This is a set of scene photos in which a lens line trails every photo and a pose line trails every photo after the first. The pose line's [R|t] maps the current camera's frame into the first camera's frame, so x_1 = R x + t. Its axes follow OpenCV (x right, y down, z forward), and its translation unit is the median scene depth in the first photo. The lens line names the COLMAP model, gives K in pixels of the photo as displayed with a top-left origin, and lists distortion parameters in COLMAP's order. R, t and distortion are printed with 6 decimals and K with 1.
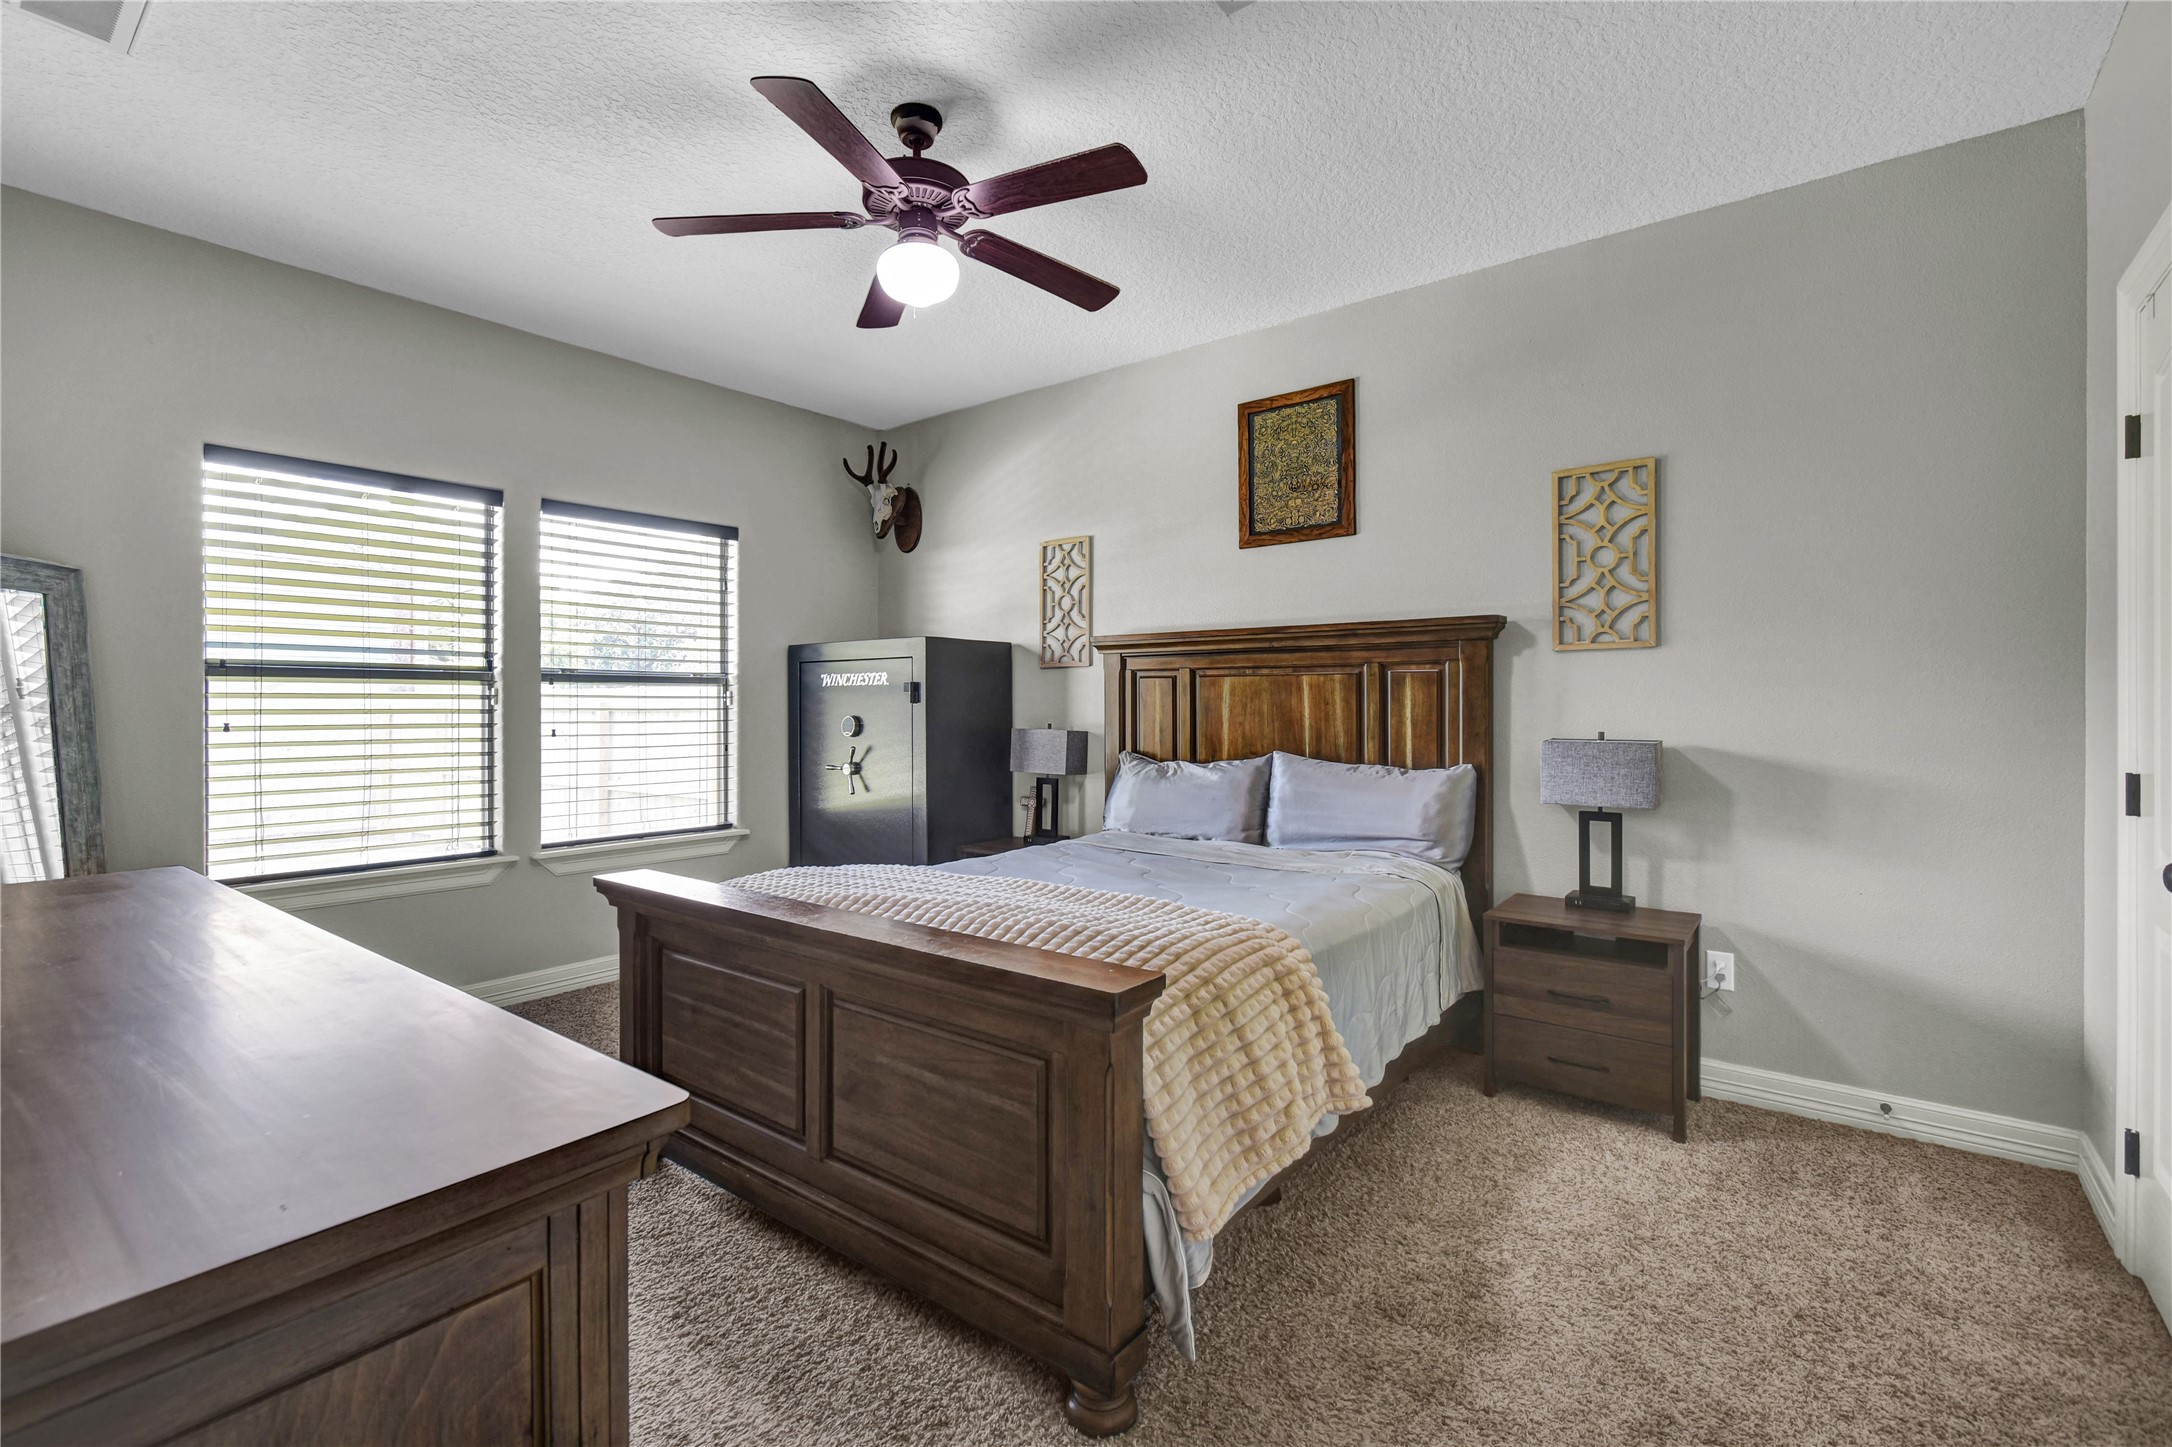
lens RADIAL K [[965.2, 0, 1093.1], [0, 965.2, 718.7], [0, 0, 1]] dist [0.013633, -0.007182]
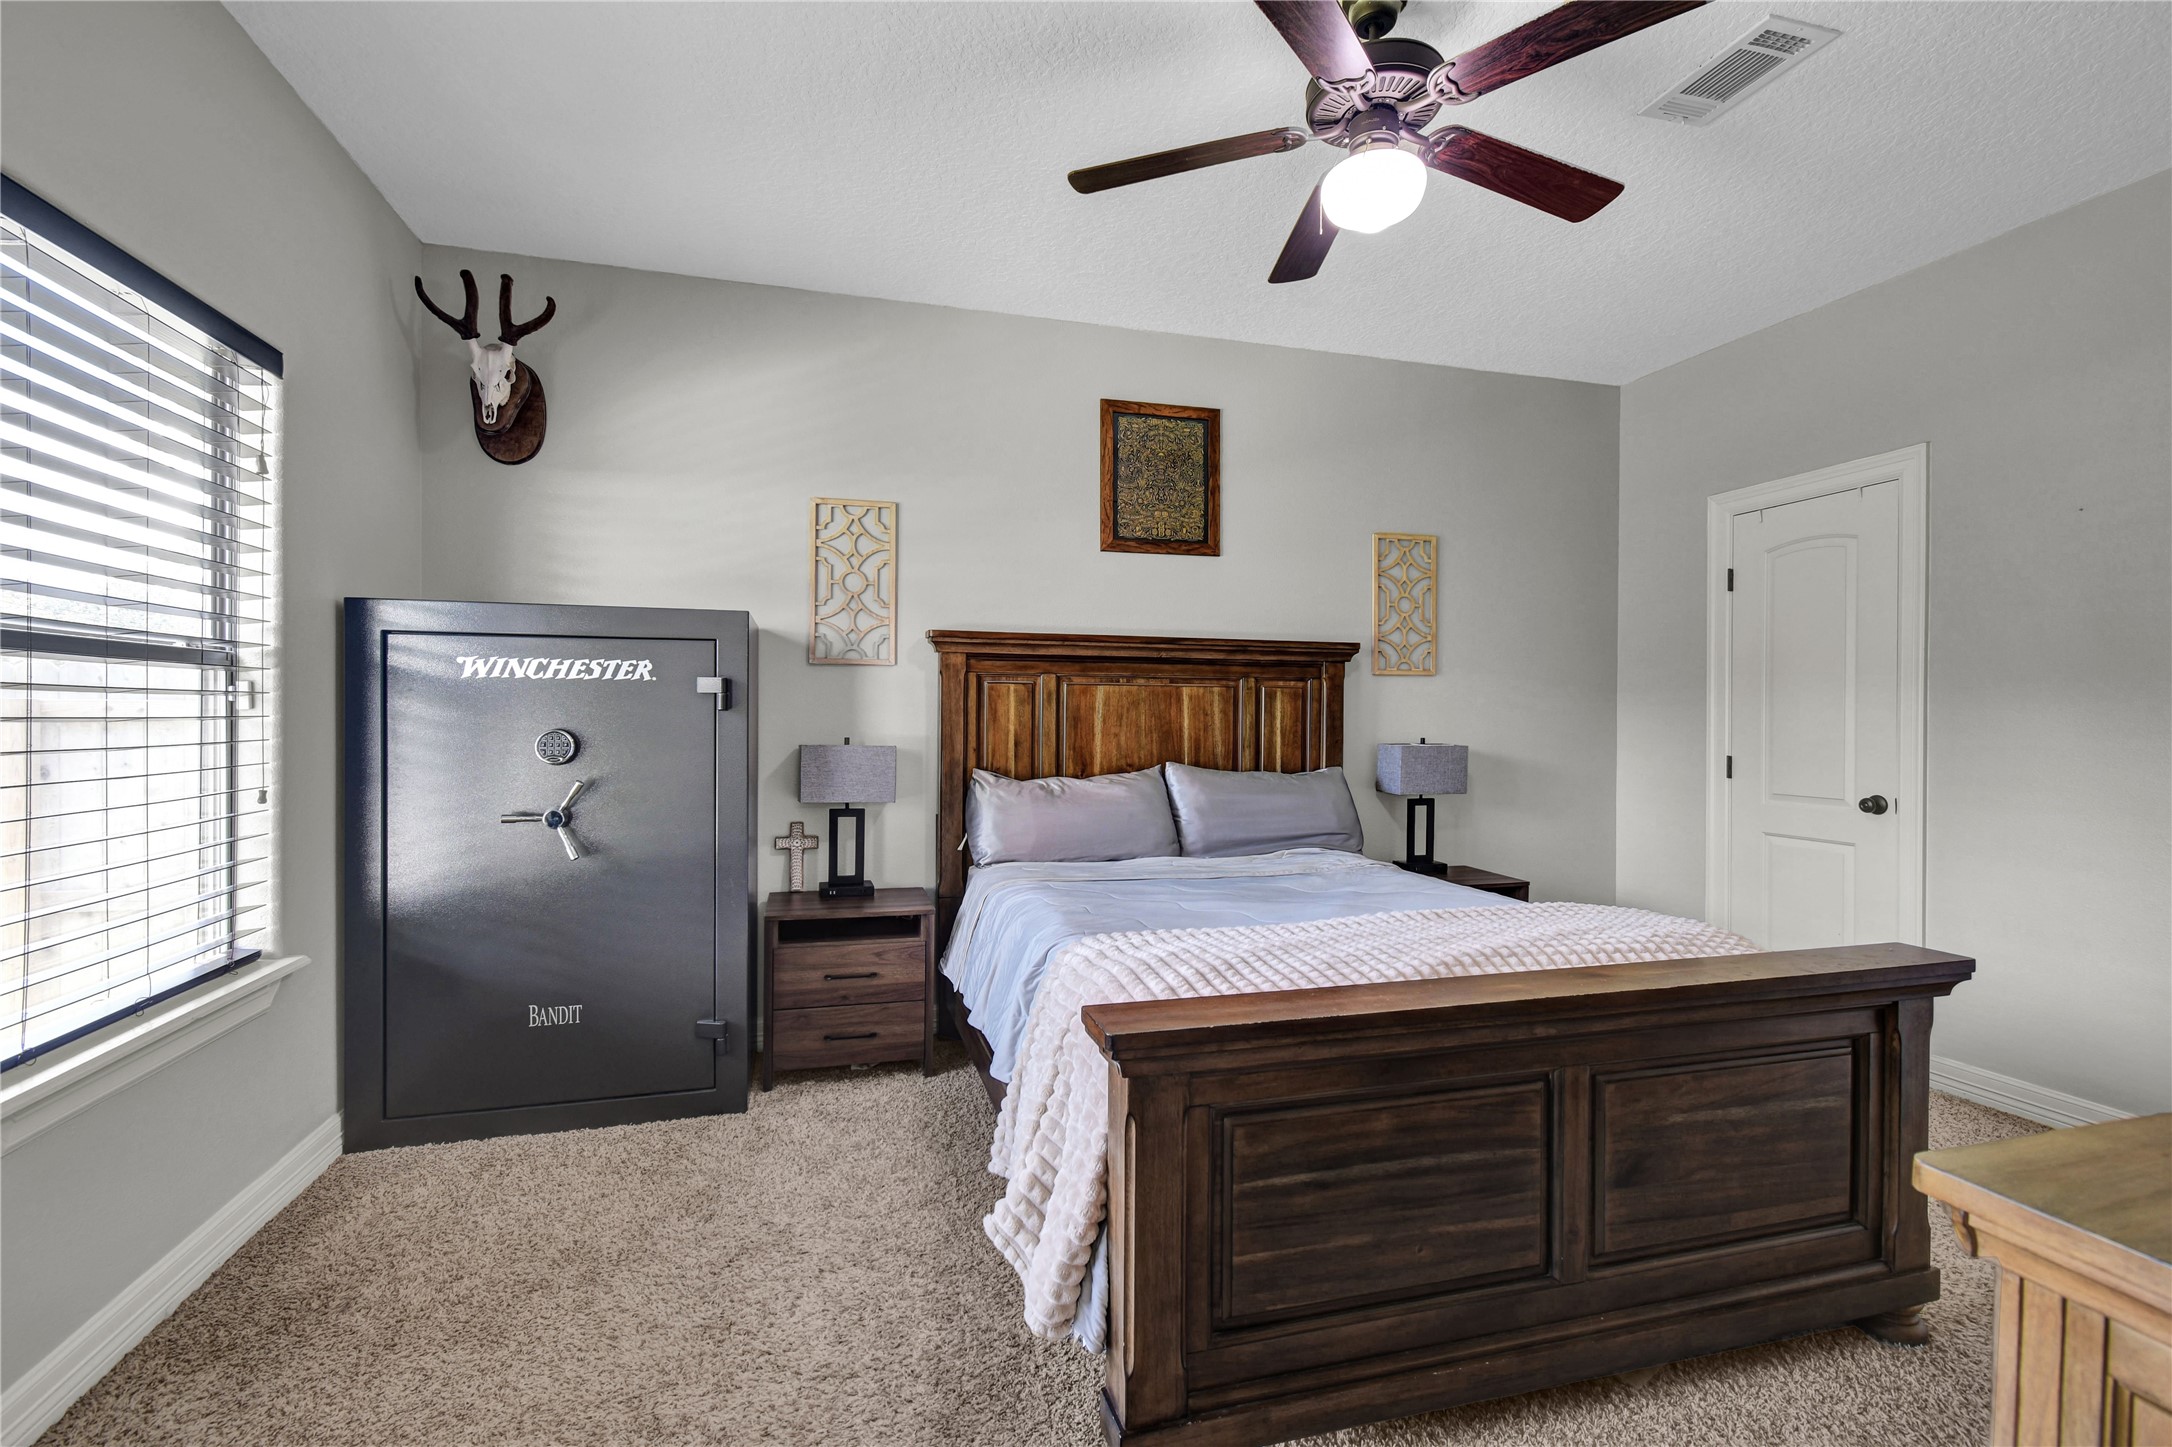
lens RADIAL K [[941.1, 0, 1080.2], [0, 941.1, 749.9], [0, 0, 1]] dist [0.000610, 0.000278]
pose [[0.604050, -0.025007, 0.796554, -0.620883], [0.004294, 0.999595, 0.028125, -0.006368], [-0.796935, -0.013568, 0.603913, 0.464277]]
